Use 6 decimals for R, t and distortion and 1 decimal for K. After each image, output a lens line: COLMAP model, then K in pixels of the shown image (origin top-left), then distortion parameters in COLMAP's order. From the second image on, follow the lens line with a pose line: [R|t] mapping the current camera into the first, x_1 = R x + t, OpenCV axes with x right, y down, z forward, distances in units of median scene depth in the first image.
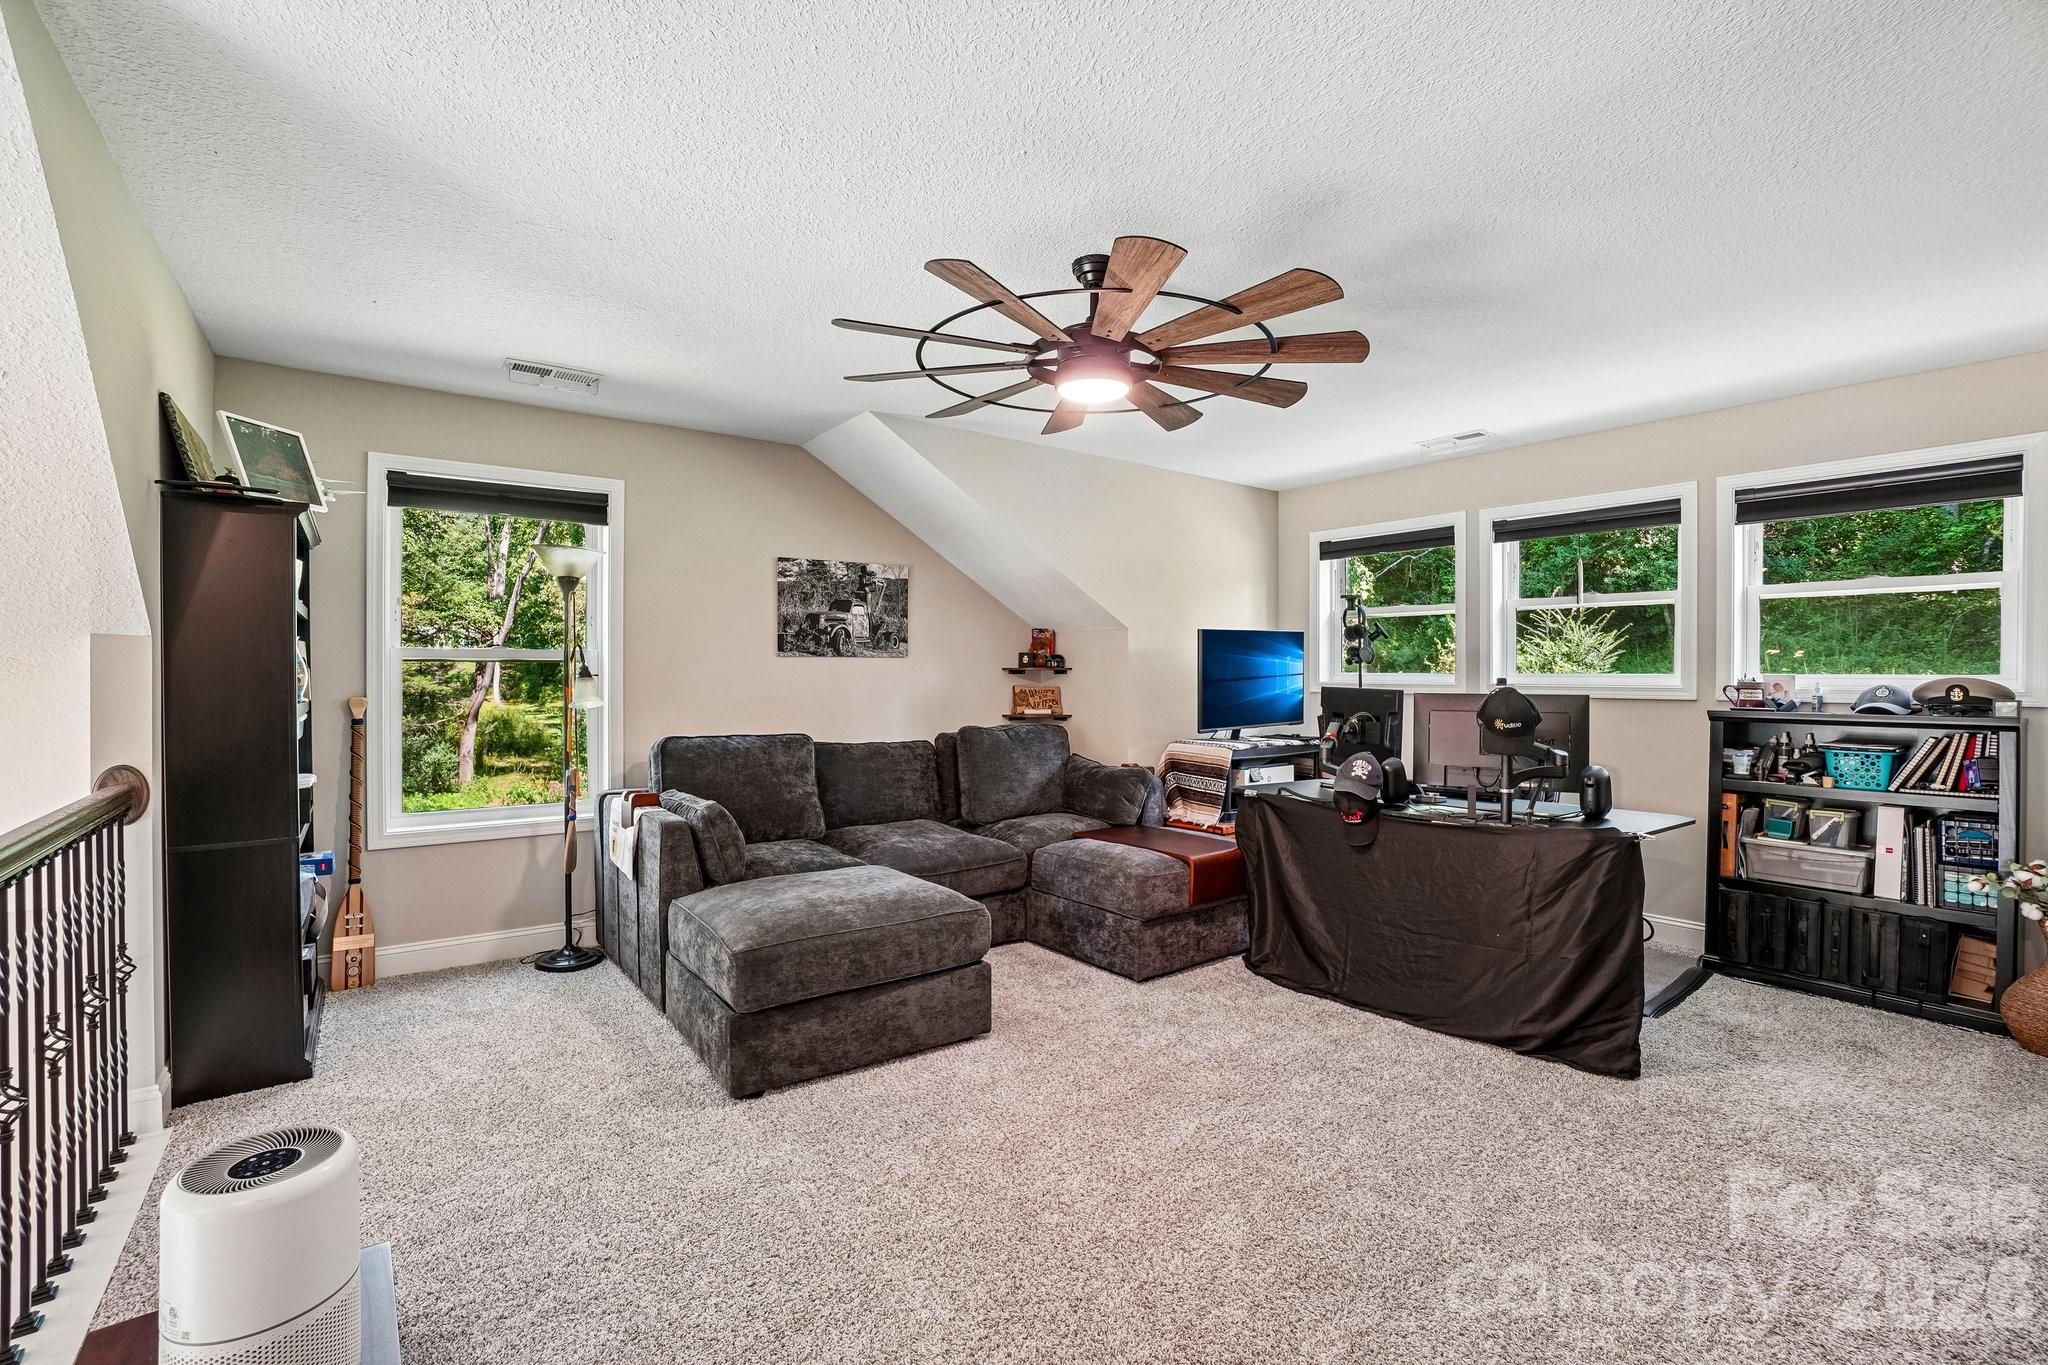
lens RADIAL K [[901.9, 0, 1018.3], [0, 901.9, 676.2], [0, 0, 1]] dist [-0.064027, 0.023125]
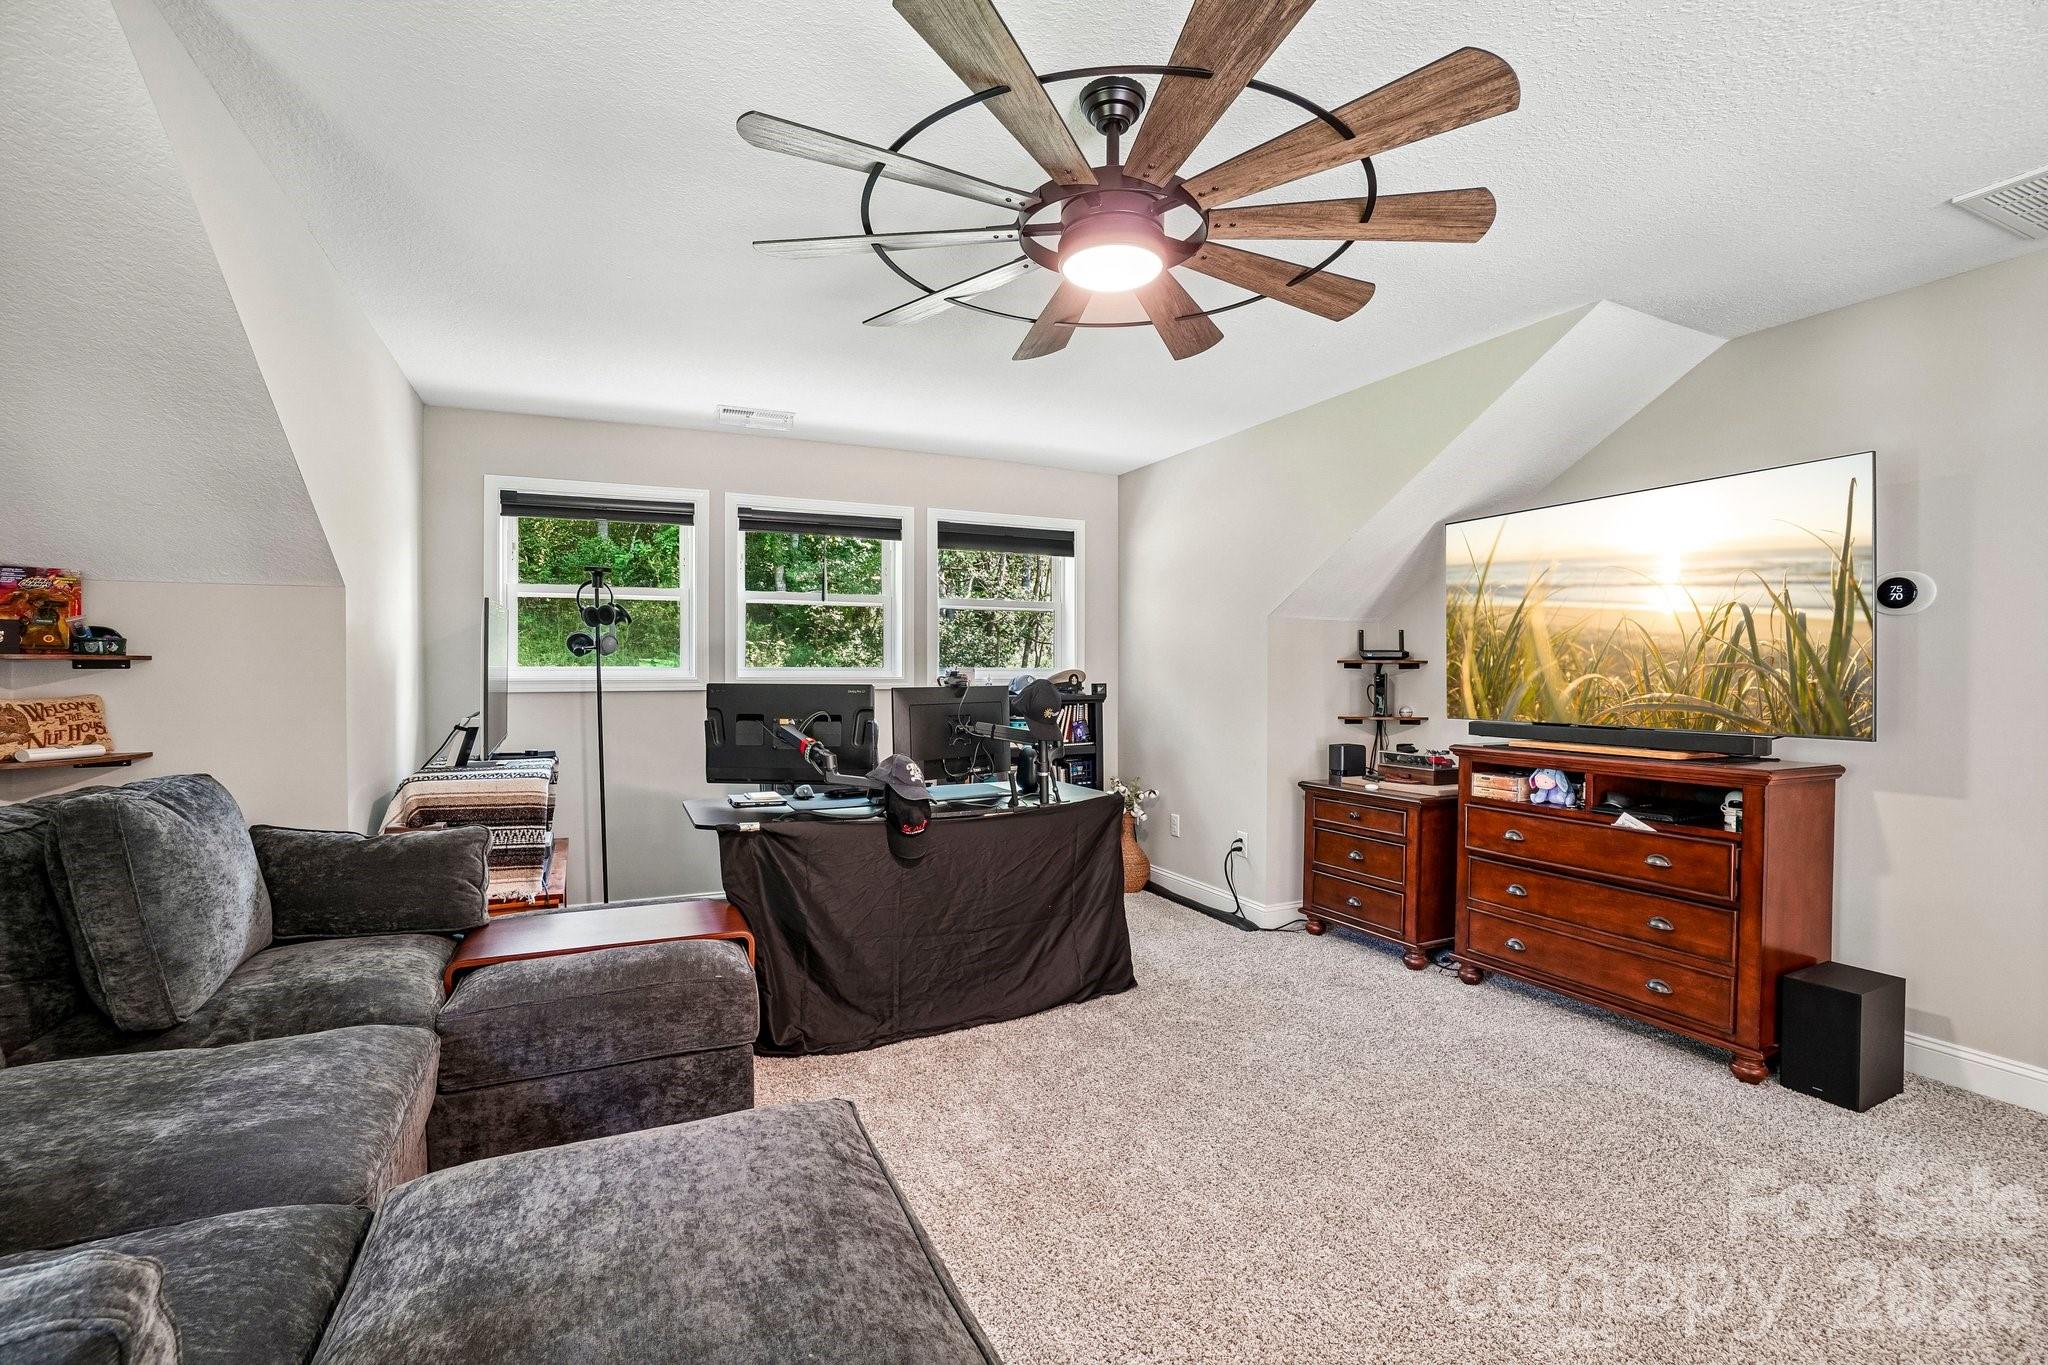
lens RADIAL K [[901.9, 0, 1018.3], [0, 901.9, 676.2], [0, 0, 1]] dist [-0.064027, 0.023125]
pose [[0.214796, -0.012565, 0.976578, -0.342172], [0.001675, 0.999921, 0.012497, -0.003768], [-0.976657, -0.001049, 0.214800, 0.502315]]
